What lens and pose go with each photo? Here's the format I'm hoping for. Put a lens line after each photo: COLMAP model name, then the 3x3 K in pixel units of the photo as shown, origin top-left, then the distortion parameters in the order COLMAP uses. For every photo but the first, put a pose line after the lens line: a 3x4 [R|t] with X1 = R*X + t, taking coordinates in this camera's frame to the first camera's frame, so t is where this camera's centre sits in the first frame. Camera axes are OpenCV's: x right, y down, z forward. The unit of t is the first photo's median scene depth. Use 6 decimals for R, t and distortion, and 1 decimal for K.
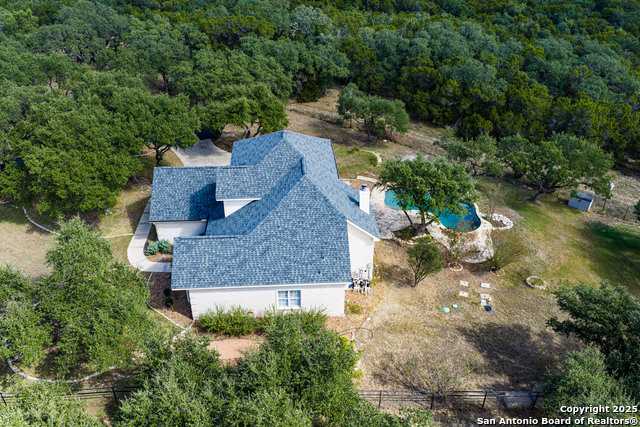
lens RADIAL K [[527.3, 0, 320.0], [0, 527.3, 214.6], [0, 0, 1]] dist [-0.004945, -0.013249]
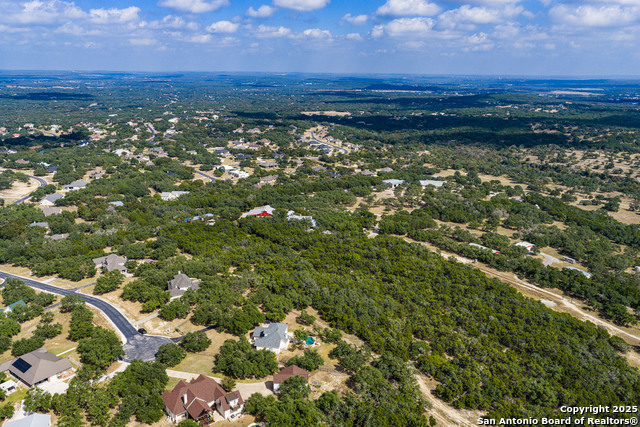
lens RADIAL K [[527.3, 0, 321.1], [0, 527.3, 215.3], [0, 0, 1]] dist [-0.004945, -0.013249]
pose [[0.971974, 0.062971, -0.226499, 1.693296], [-0.123418, 0.956693, -0.263641, 0.185272], [0.200088, 0.284206, 0.937652, -4.838759]]
